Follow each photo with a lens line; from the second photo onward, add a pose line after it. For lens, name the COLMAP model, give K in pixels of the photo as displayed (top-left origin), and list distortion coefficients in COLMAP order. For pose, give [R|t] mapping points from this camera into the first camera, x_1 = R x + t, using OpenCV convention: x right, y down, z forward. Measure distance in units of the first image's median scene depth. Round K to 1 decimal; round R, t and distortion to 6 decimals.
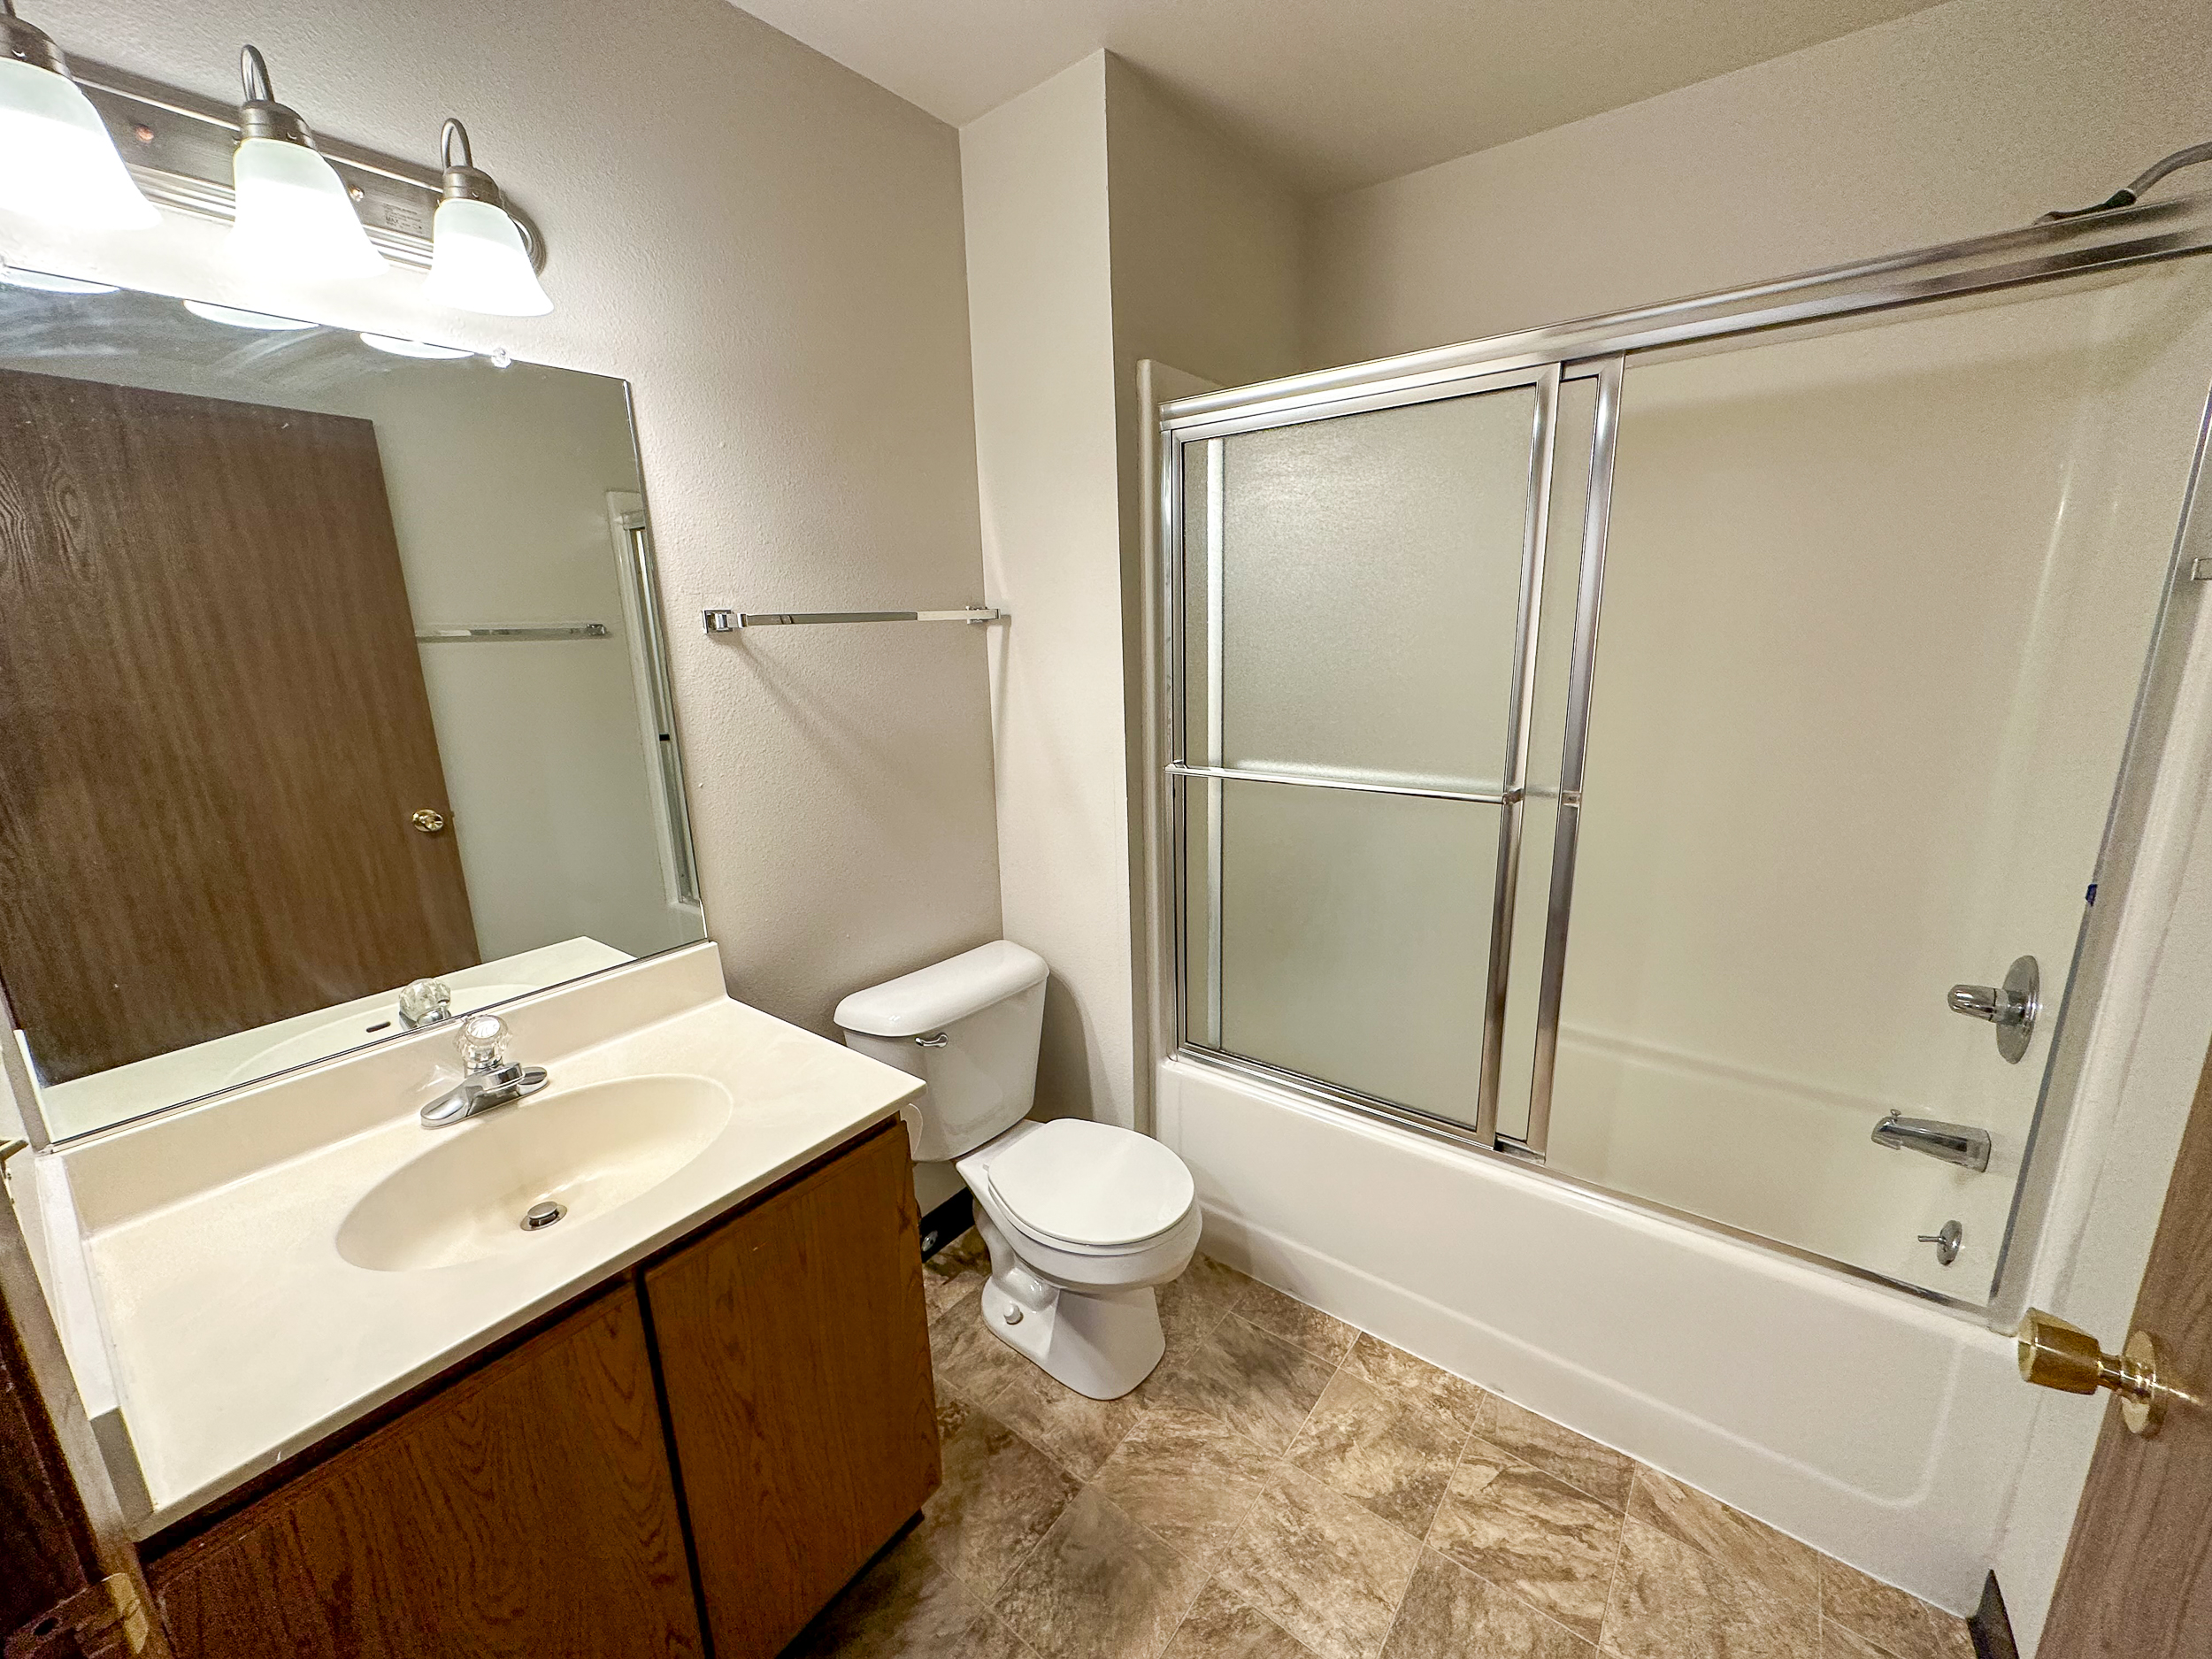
lens RADIAL K [[879.4, 0, 1103.7], [0, 879.4, 827.4], [0, 0, 1]] dist [-0.001250, -0.000341]
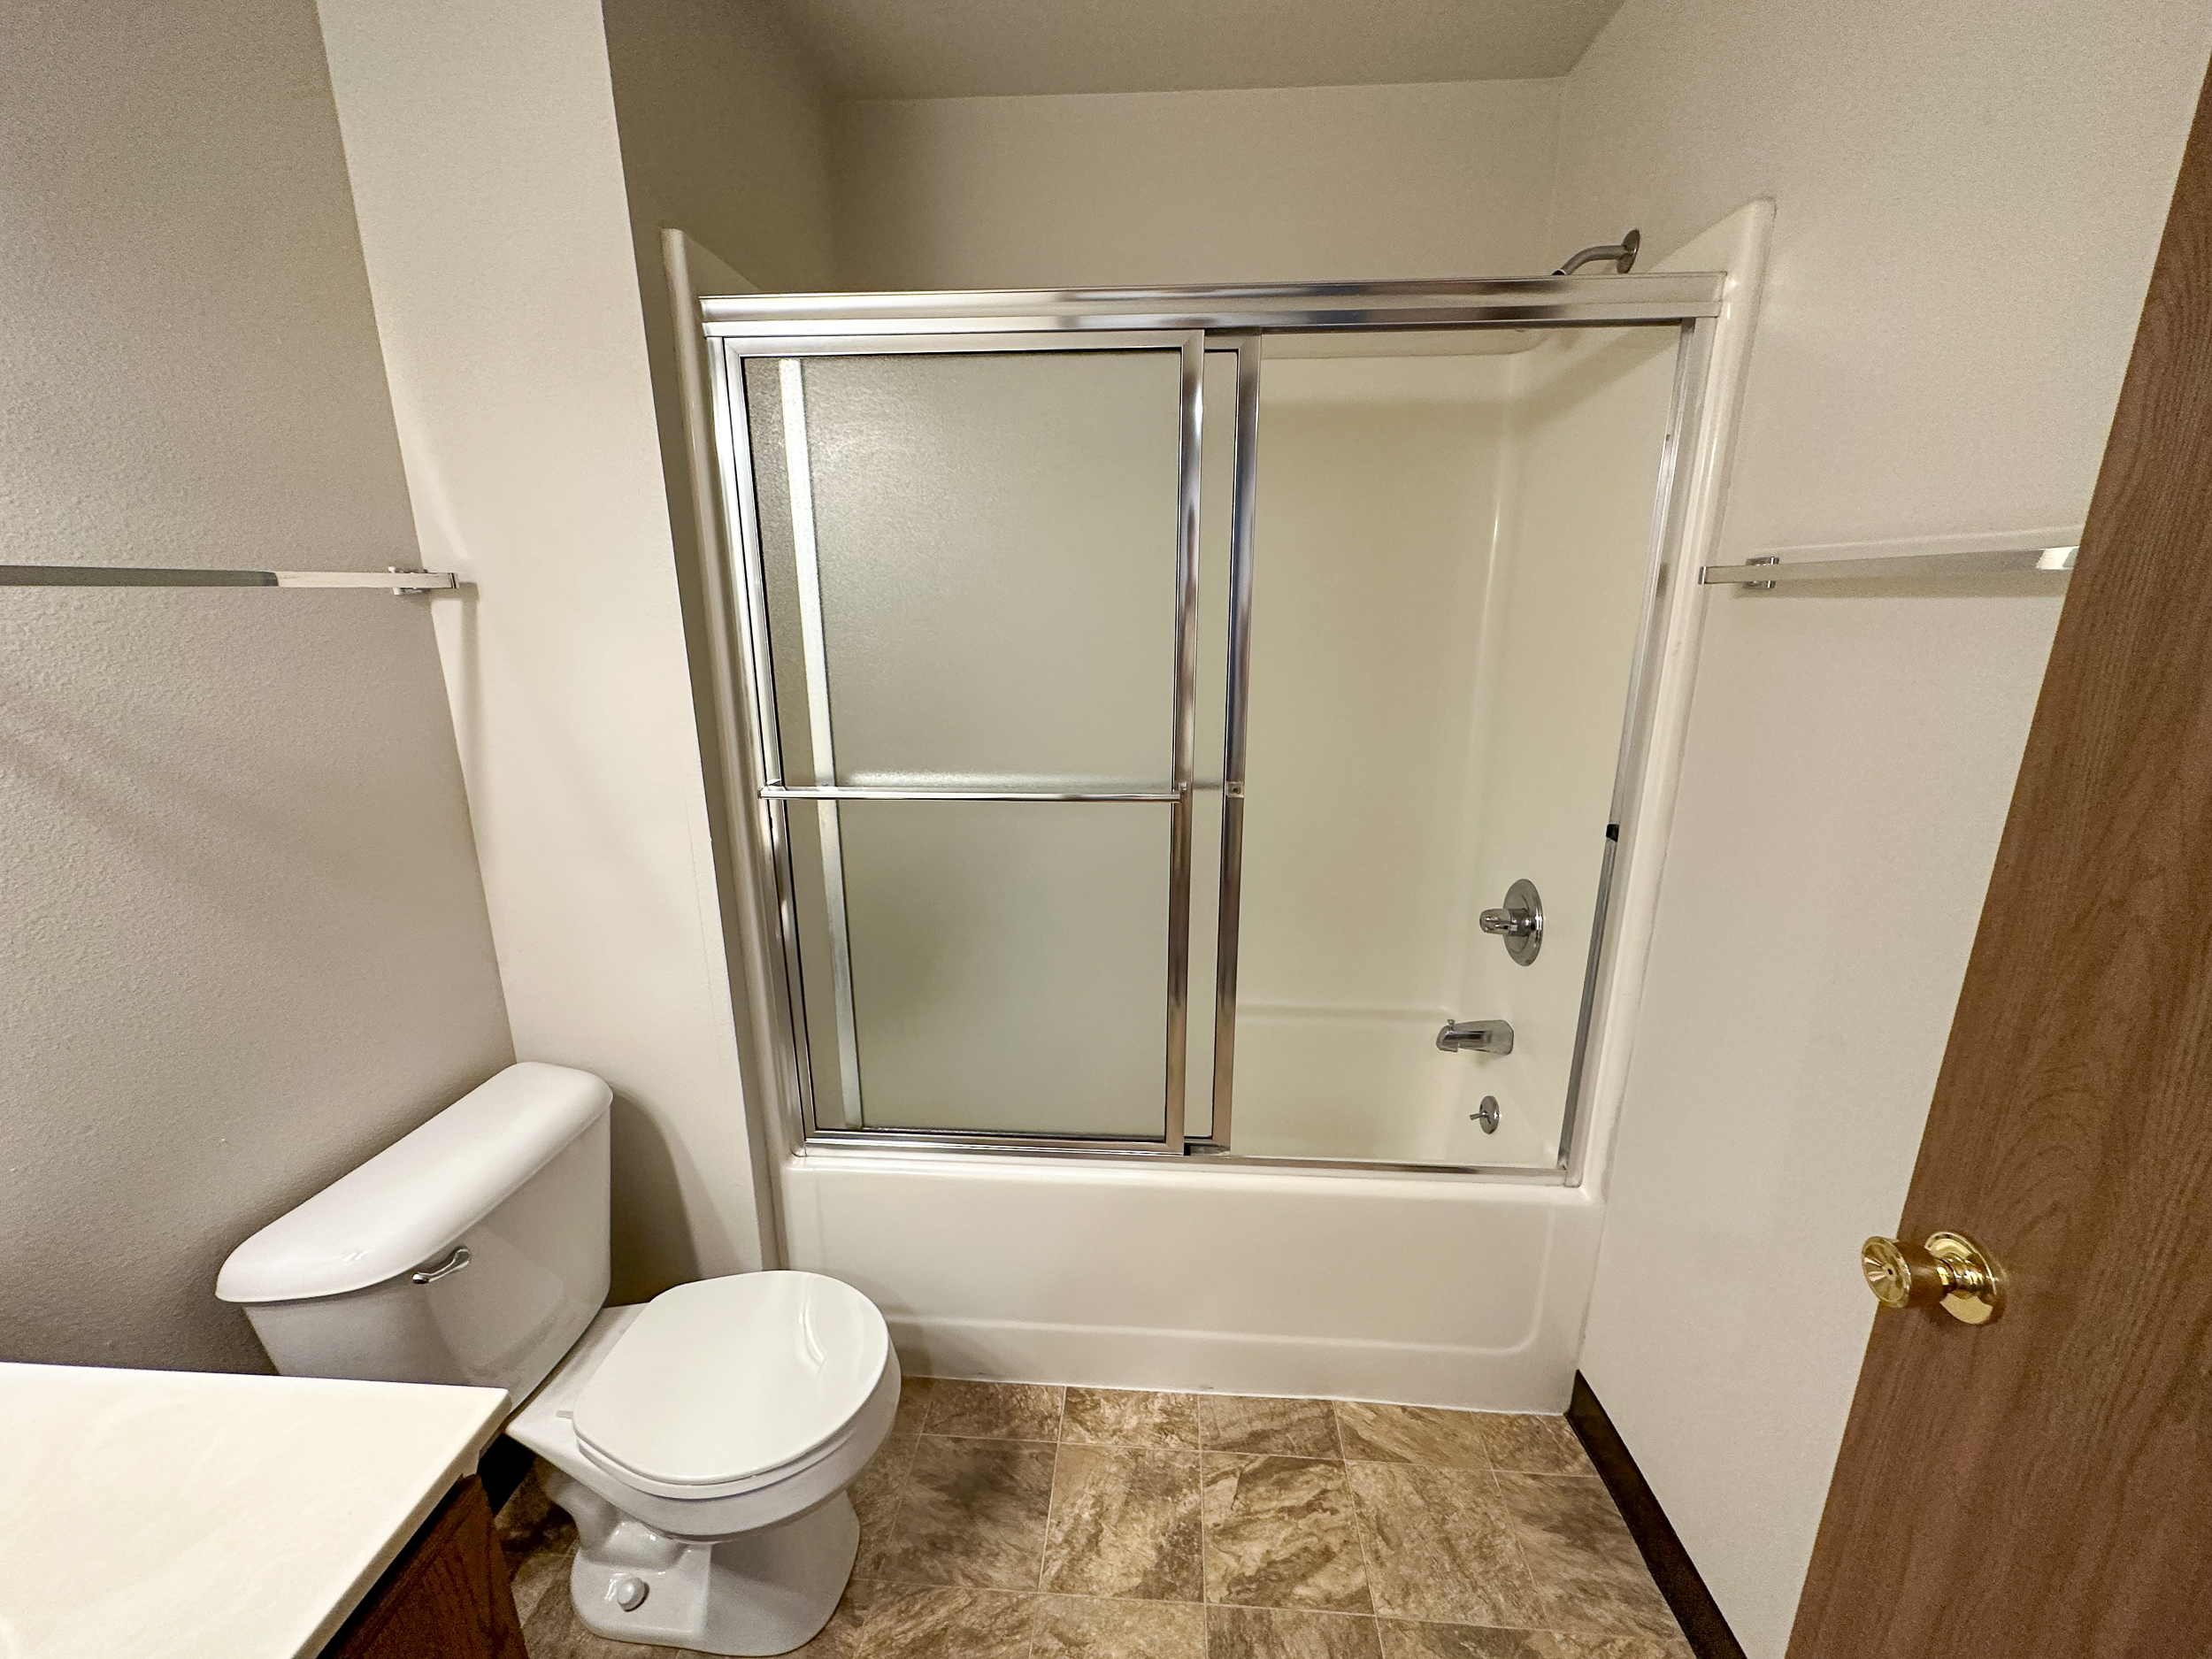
lens RADIAL K [[879.4, 0, 1103.7], [0, 879.4, 827.4], [0, 0, 1]] dist [-0.001250, -0.000341]
pose [[0.830161, -0.117592, 0.544981, -0.117924], [0.108292, 0.992897, 0.049280, -0.050154], [-0.546905, 0.018106, 0.836999, 0.236419]]
